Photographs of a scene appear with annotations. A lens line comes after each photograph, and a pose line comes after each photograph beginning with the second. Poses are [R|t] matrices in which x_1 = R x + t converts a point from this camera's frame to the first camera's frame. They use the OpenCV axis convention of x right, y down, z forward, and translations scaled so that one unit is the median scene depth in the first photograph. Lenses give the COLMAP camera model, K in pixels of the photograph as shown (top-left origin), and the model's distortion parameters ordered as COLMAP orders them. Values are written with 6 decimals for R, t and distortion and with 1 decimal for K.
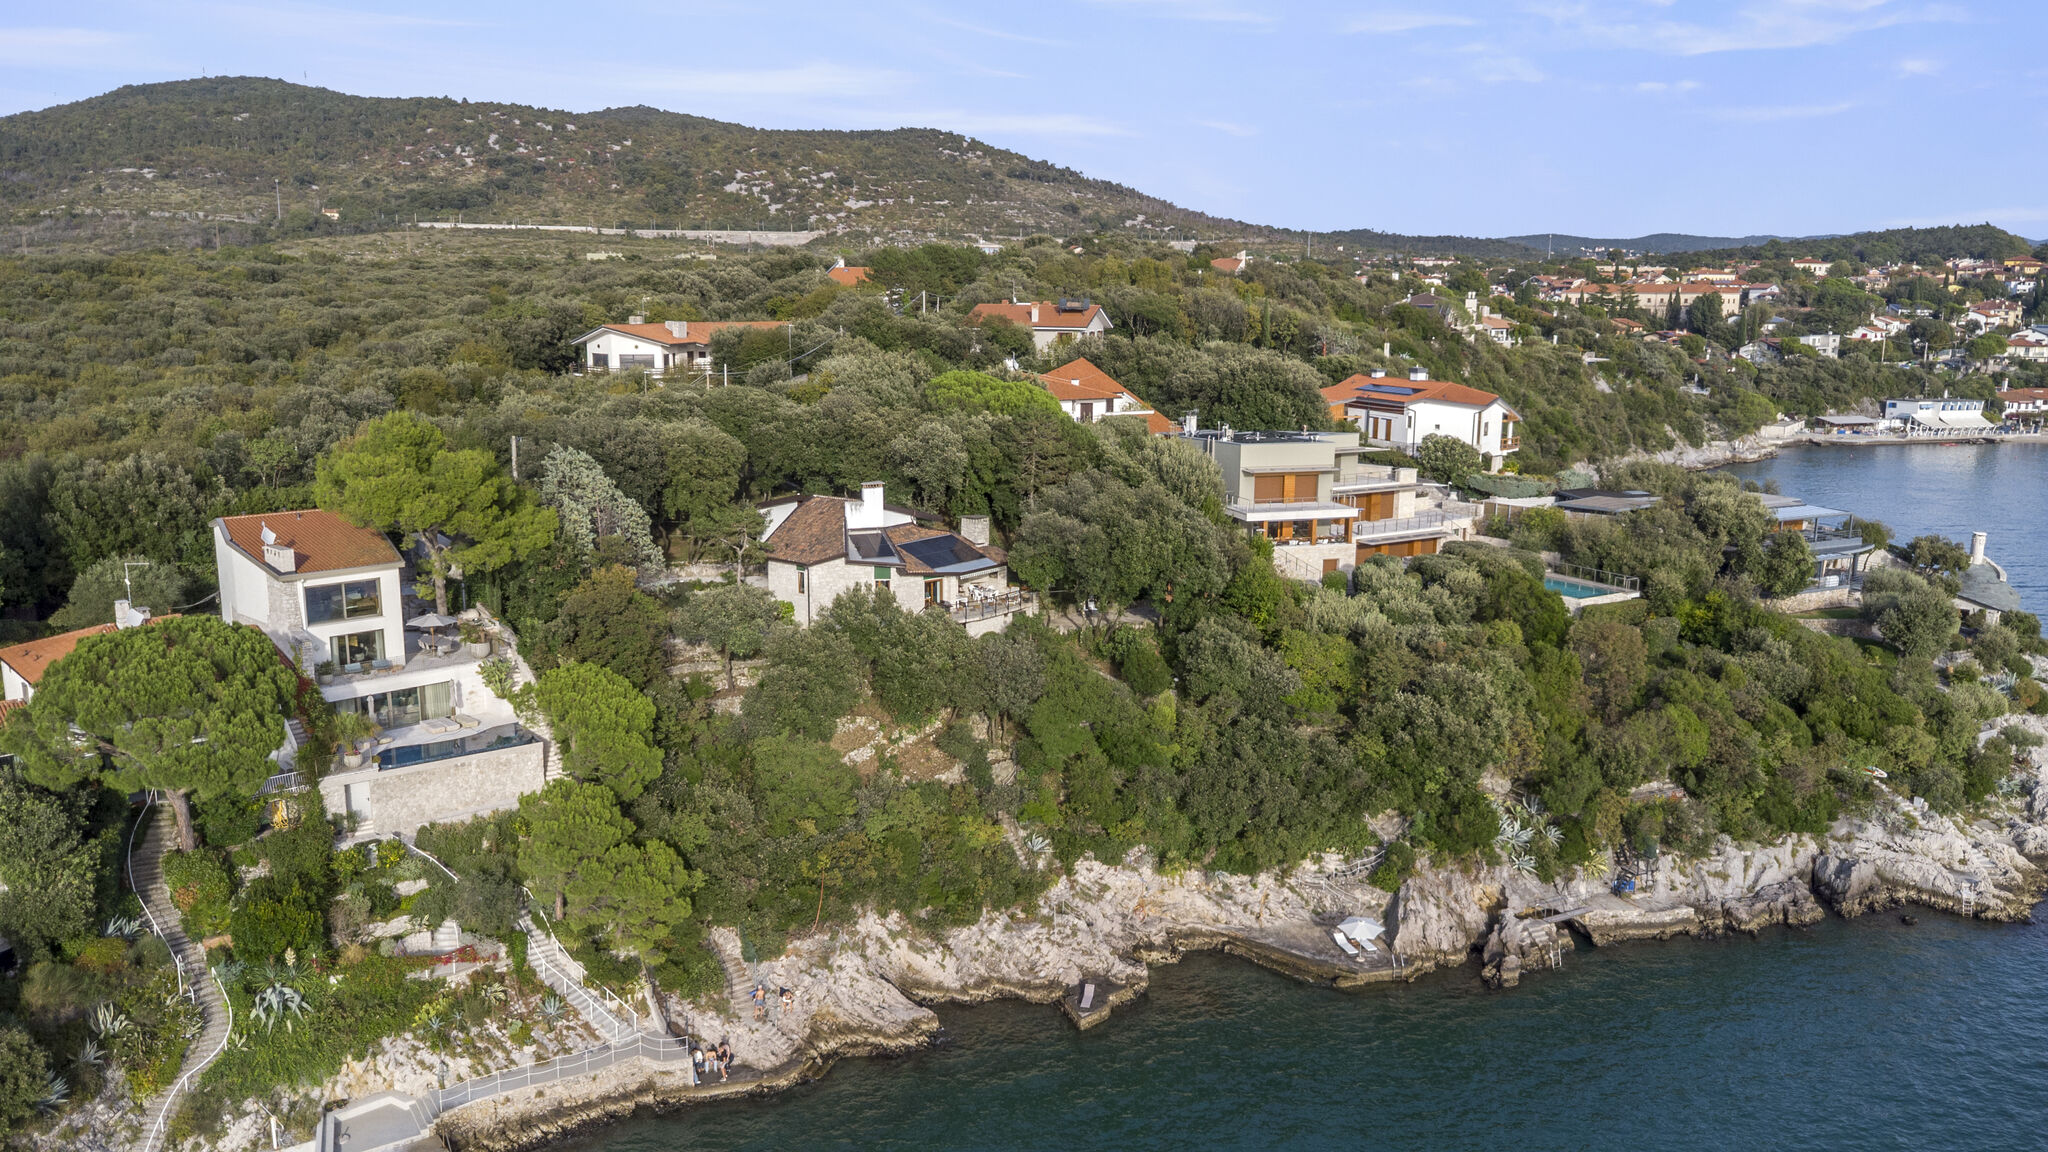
lens RADIAL K [[1473.0, 0, 1023.5], [0, 1473.0, 578.8], [0, 0, 1]] dist [0.050515, -0.076864]
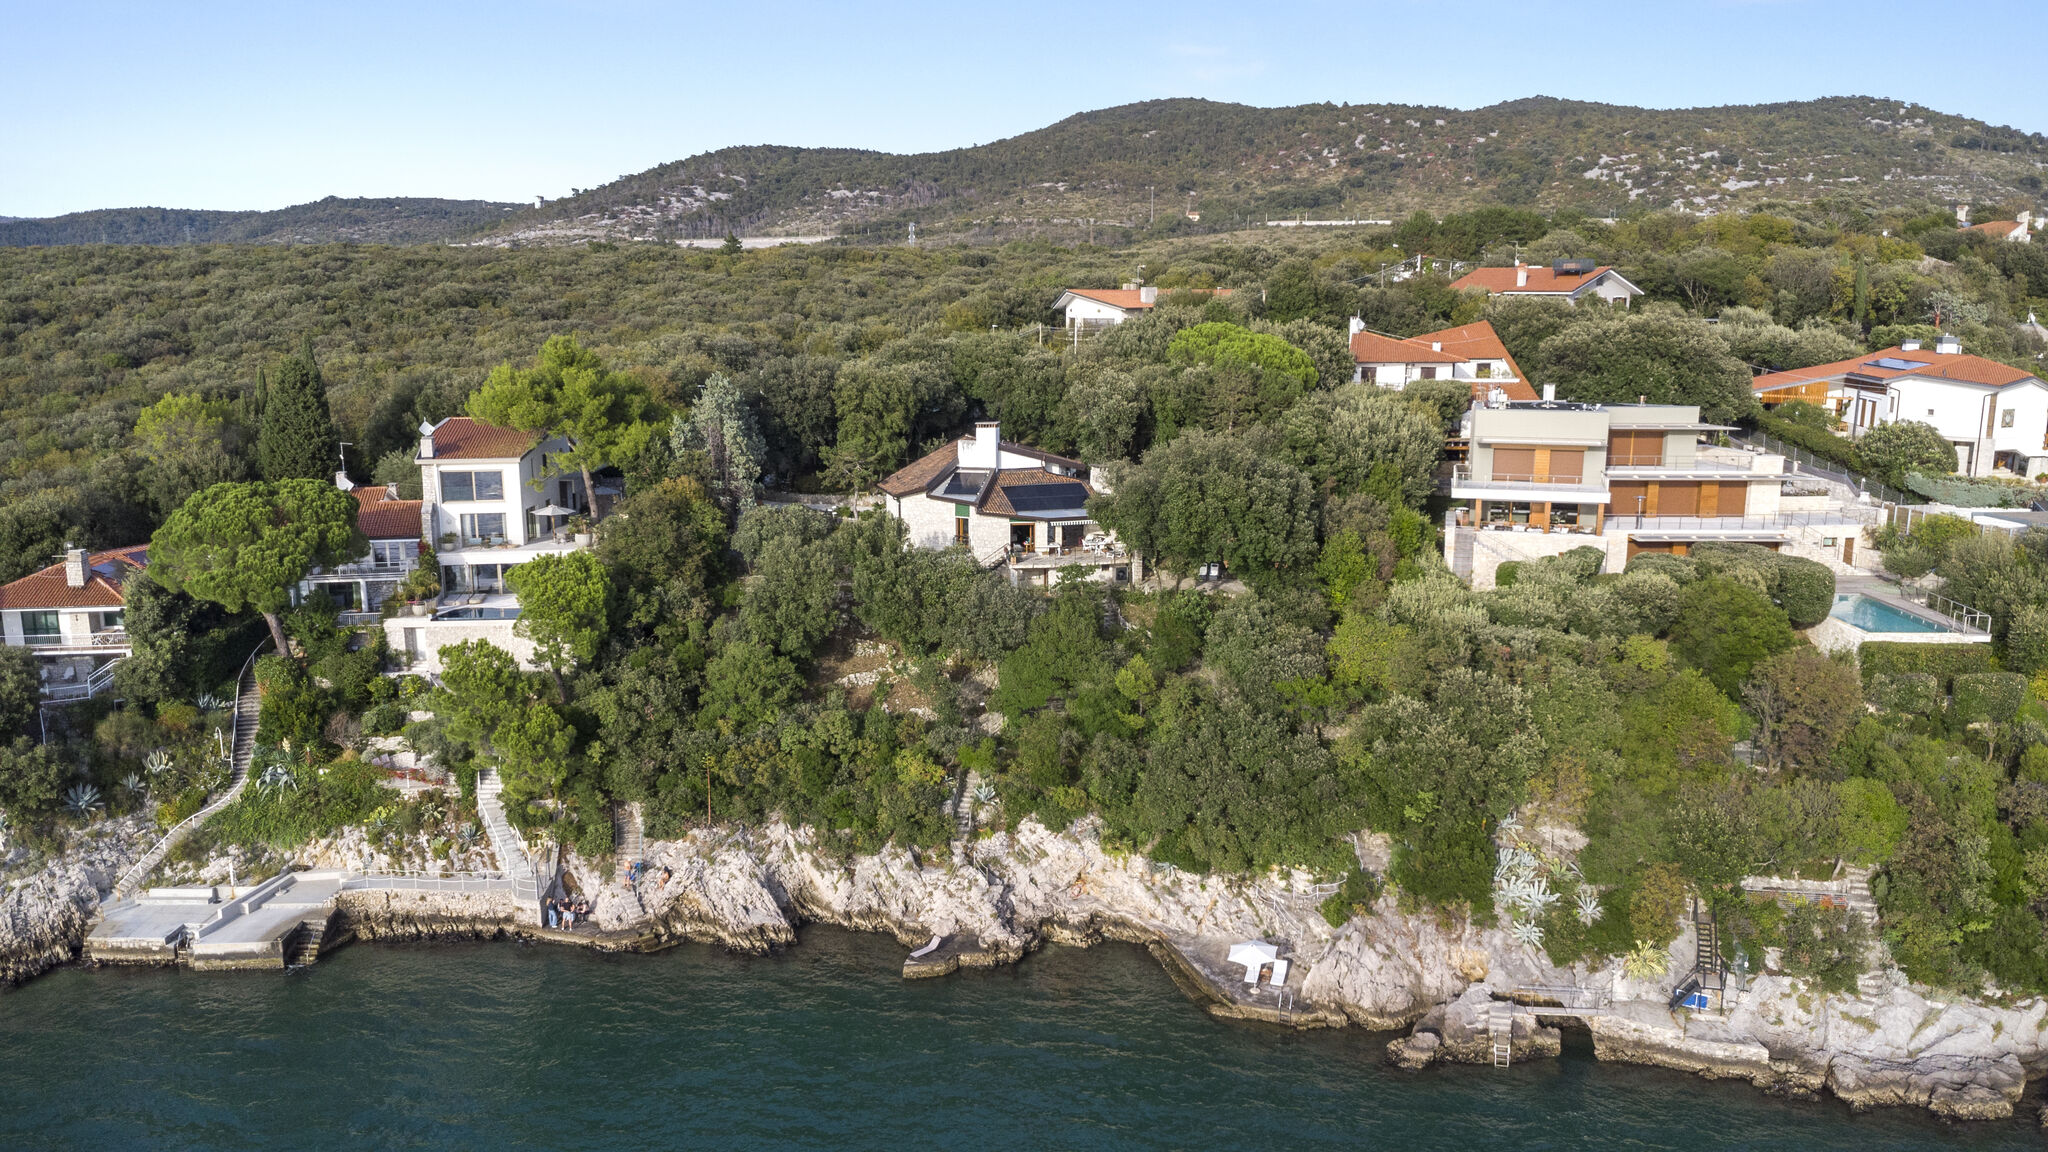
lens RADIAL K [[1473.0, 0, 1023.5], [0, 1473.0, 578.8], [0, 0, 1]] dist [0.050515, -0.076864]
pose [[0.838340, 0.100474, -0.535809, 0.514777], [-0.099712, 0.994549, 0.030484, 0.008082], [0.535952, 0.027871, 0.843789, 0.191459]]
